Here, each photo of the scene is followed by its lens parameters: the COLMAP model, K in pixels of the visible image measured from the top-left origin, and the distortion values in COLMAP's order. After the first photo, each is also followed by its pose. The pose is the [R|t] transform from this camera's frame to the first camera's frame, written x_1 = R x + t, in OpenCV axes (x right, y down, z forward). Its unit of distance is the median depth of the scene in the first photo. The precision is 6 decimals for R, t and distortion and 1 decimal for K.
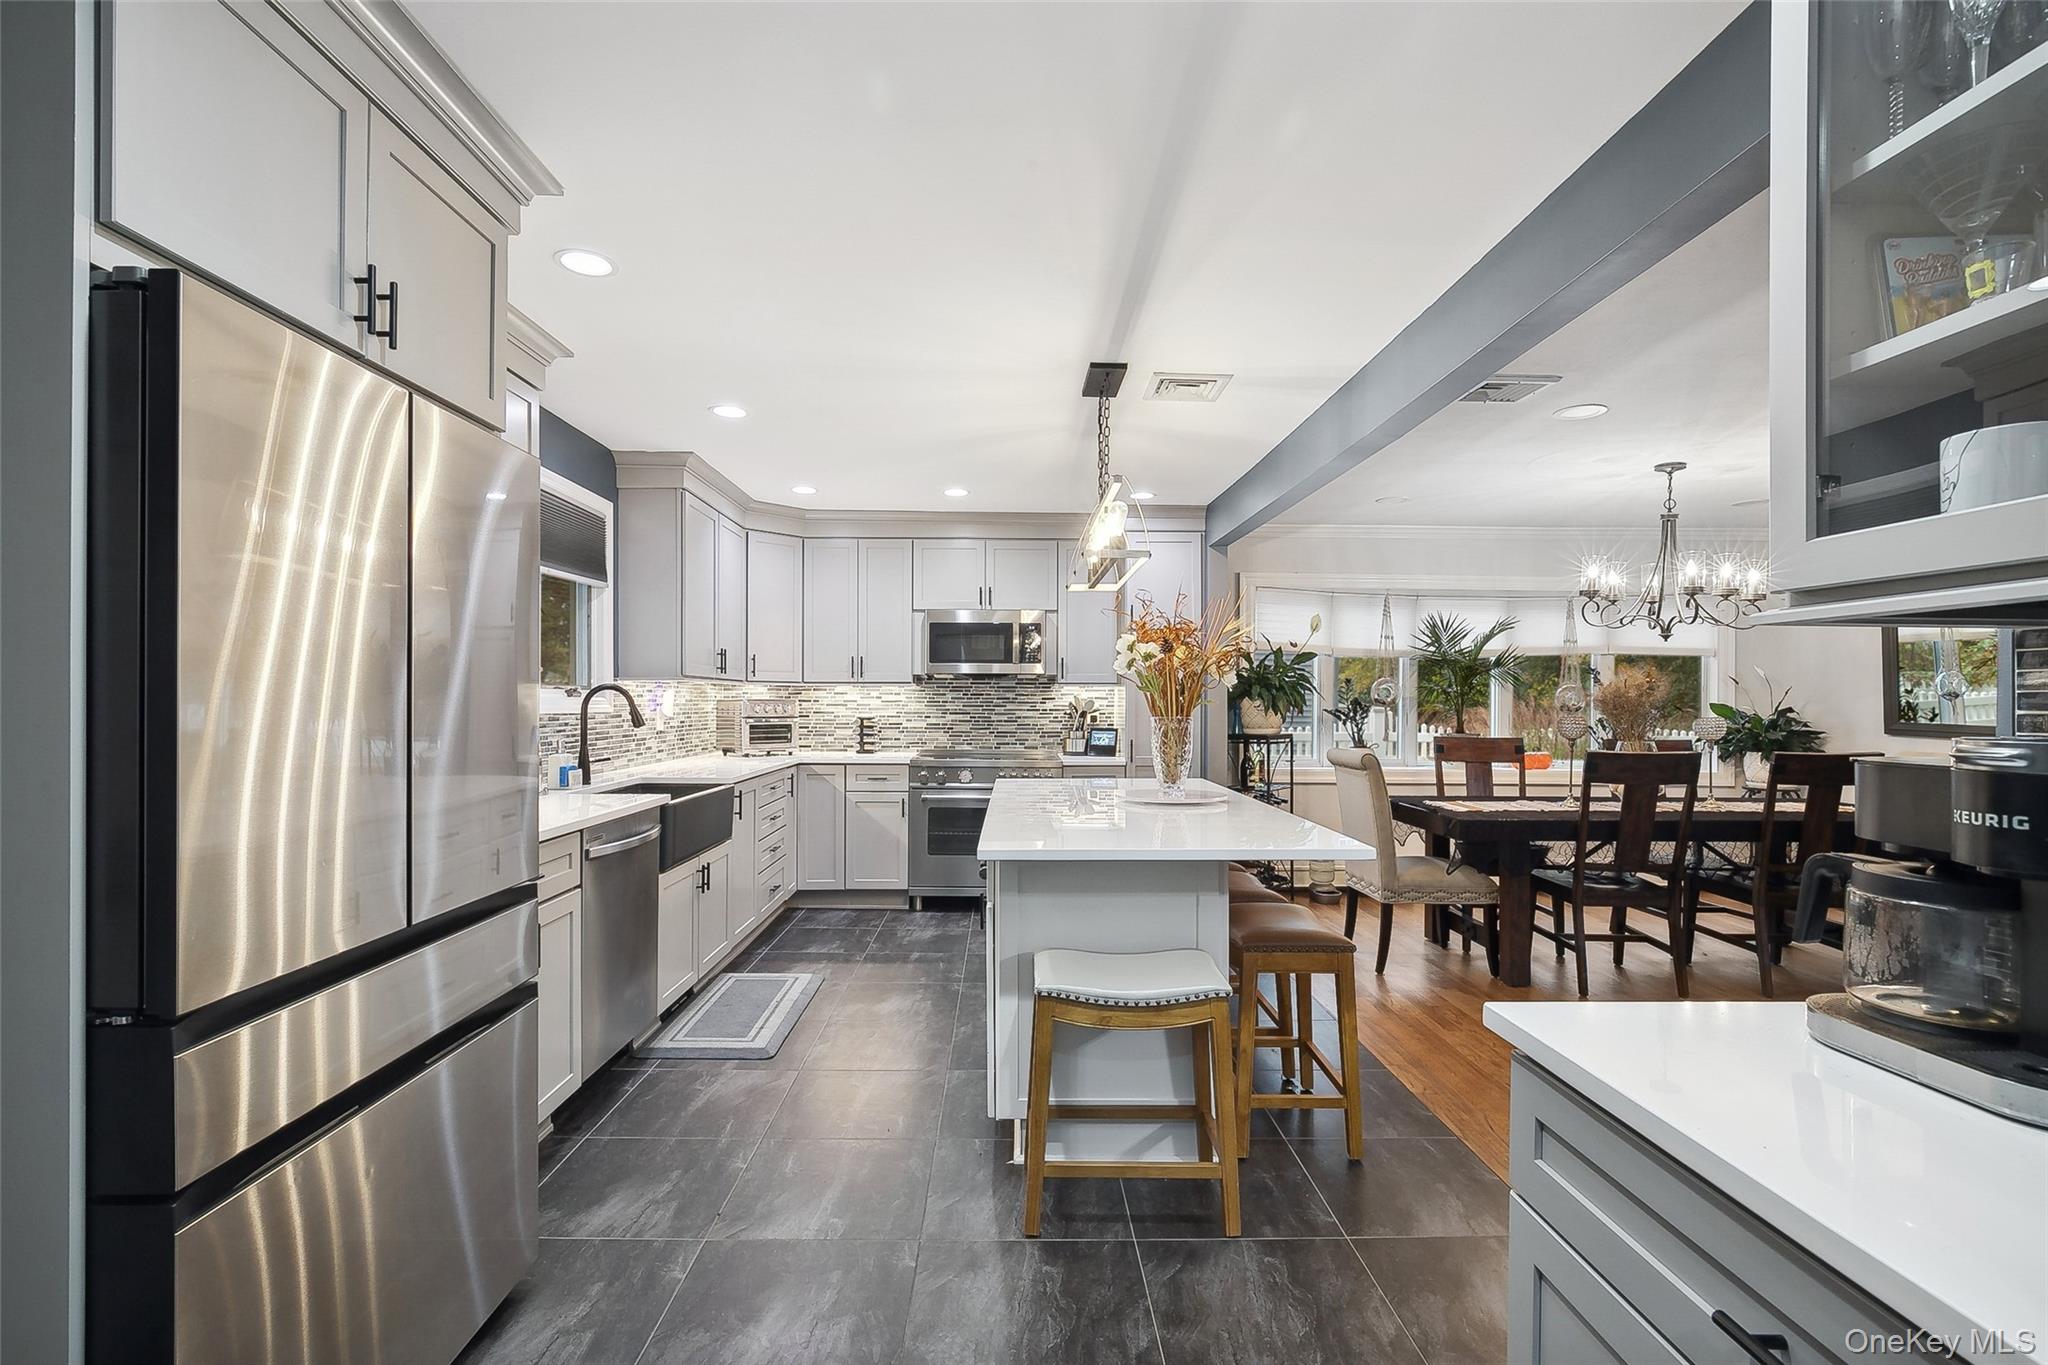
lens RADIAL K [[953.5, 0, 1025.7], [0, 953.5, 692.9], [0, 0, 1]] dist [-0.010334, 0.004376]
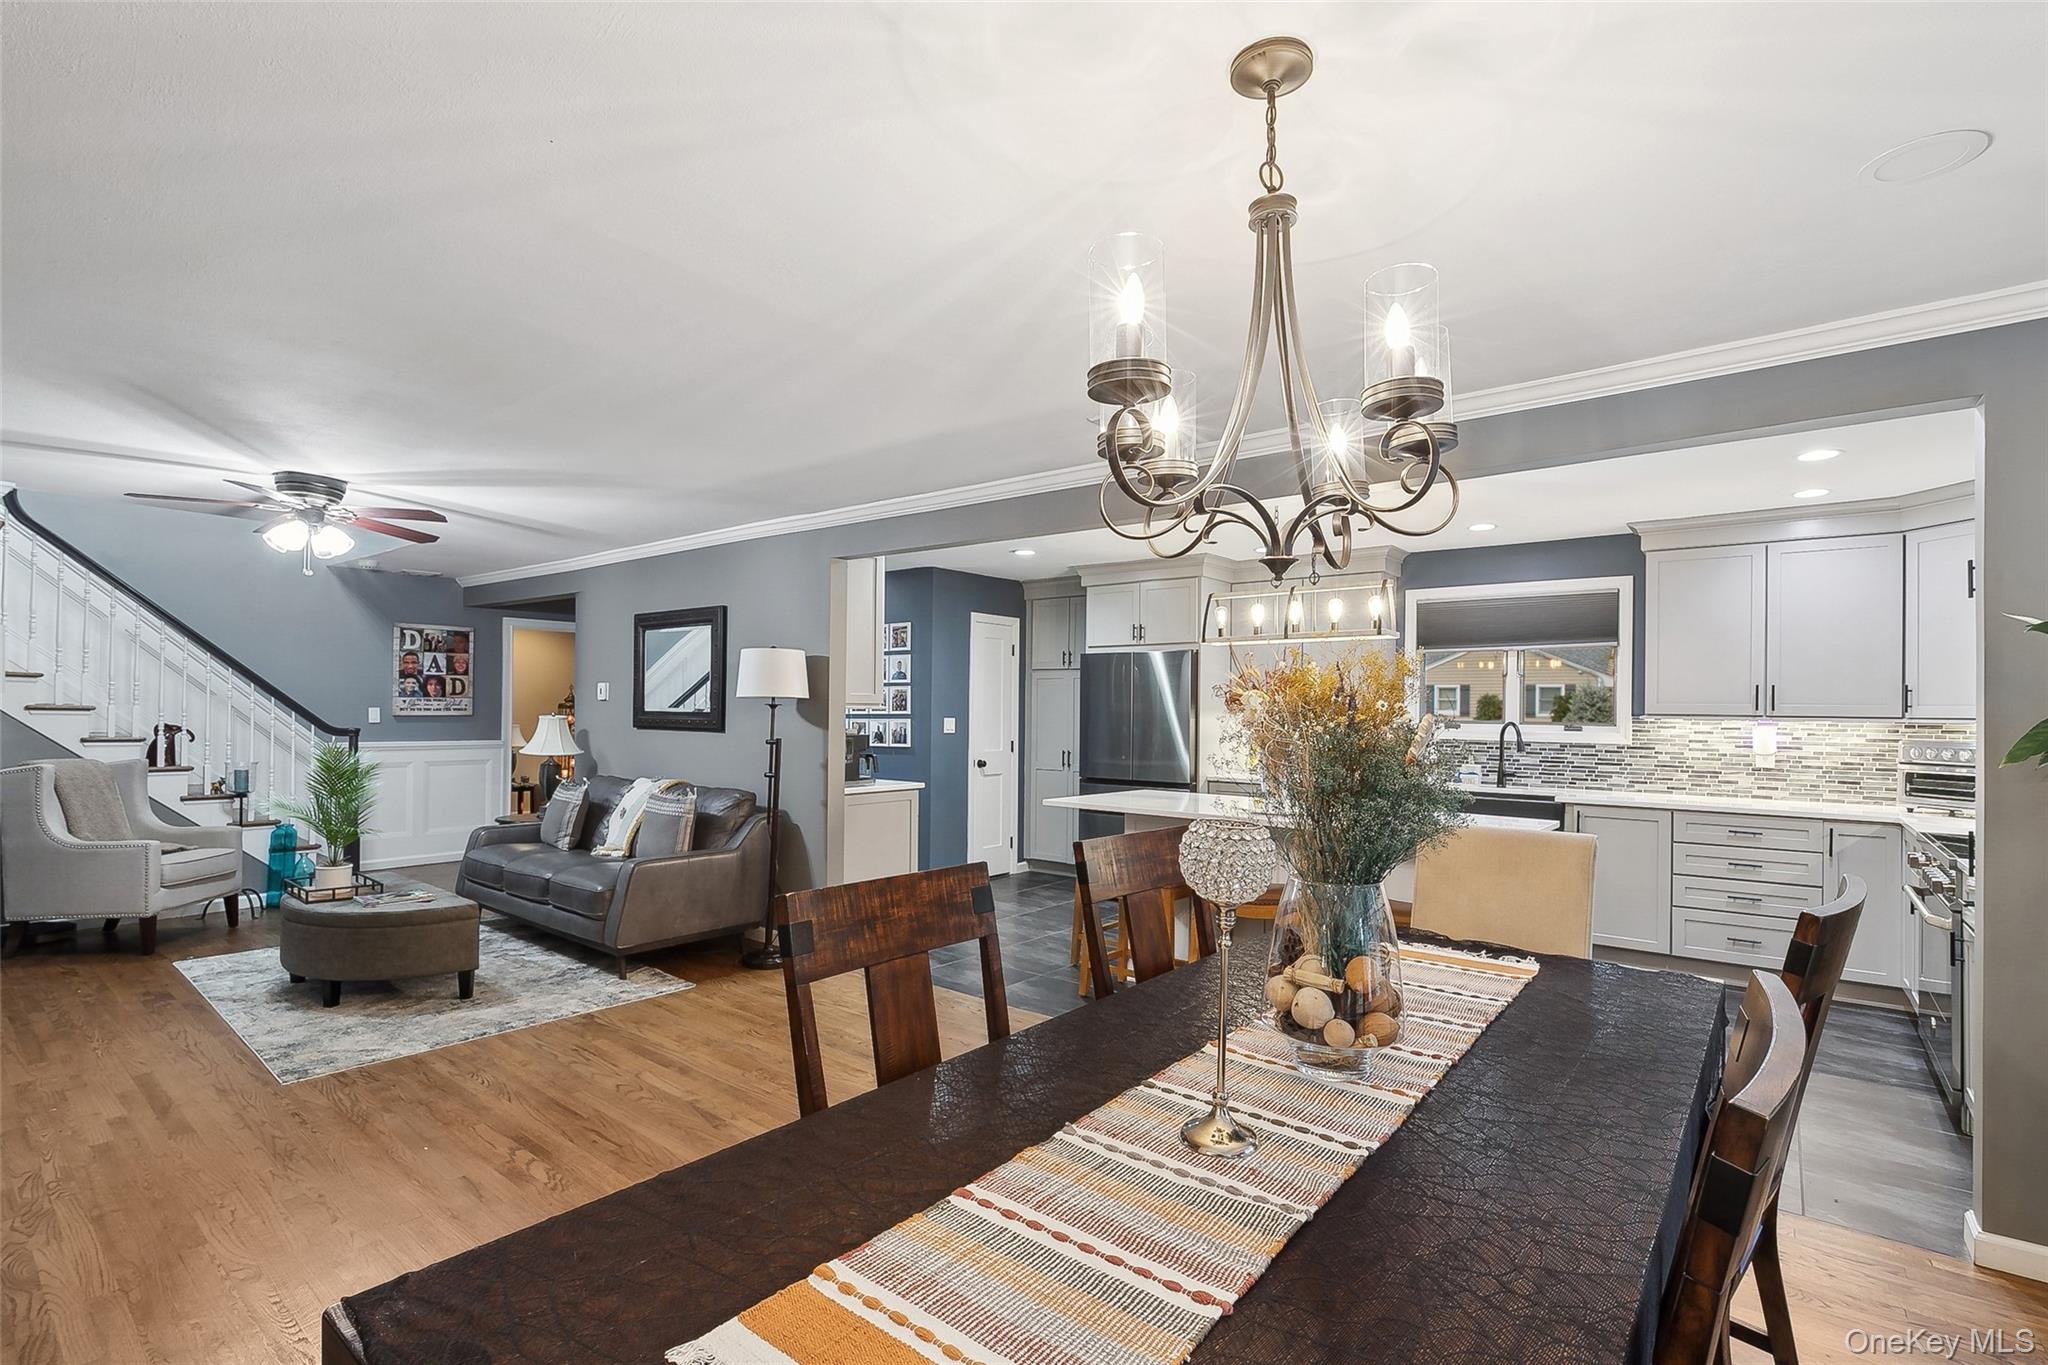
lens RADIAL K [[953.5, 0, 1020.5], [0, 953.5, 700.0], [0, 0, 1]] dist [-0.010334, 0.004376]
pose [[-0.648190, -0.019414, -0.761231, 0.776250], [-0.009995, 0.999806, -0.016988, -0.006185], [0.761413, -0.003403, -0.648259, 0.911955]]
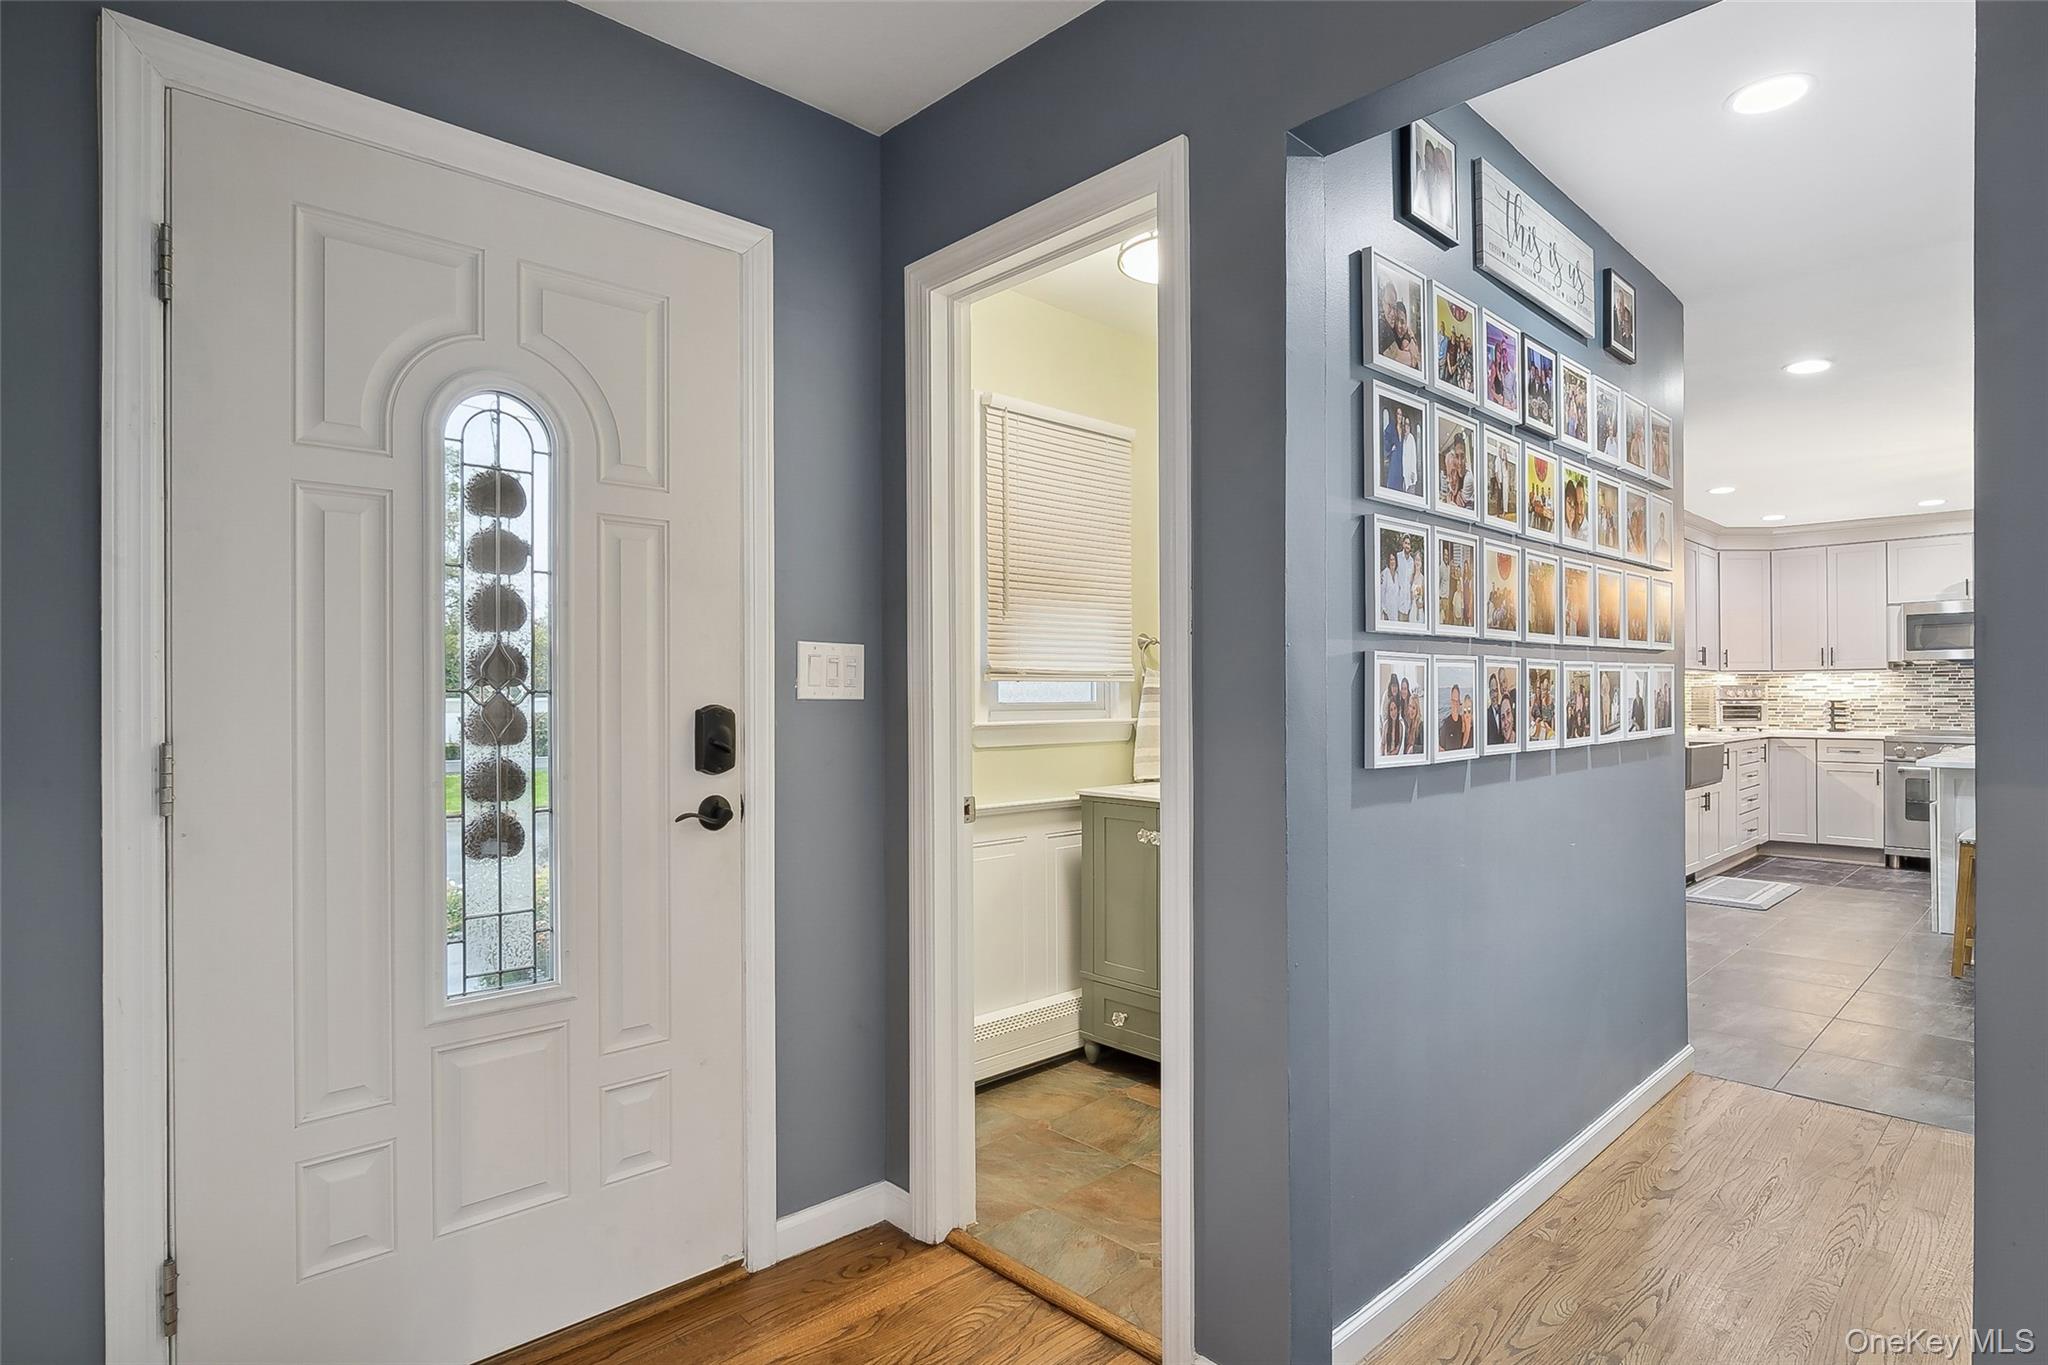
lens RADIAL K [[1068.0, 0, 1020.6], [0, 1068.0, 696.1], [0, 0, 1]] dist [-0.004190, -0.000443]
pose [[0.684771, -0.007731, -0.728717, 0.097087], [0.009806, 0.999951, -0.001394, 0.013446], [0.728692, -0.006191, 0.684813, -0.614961]]
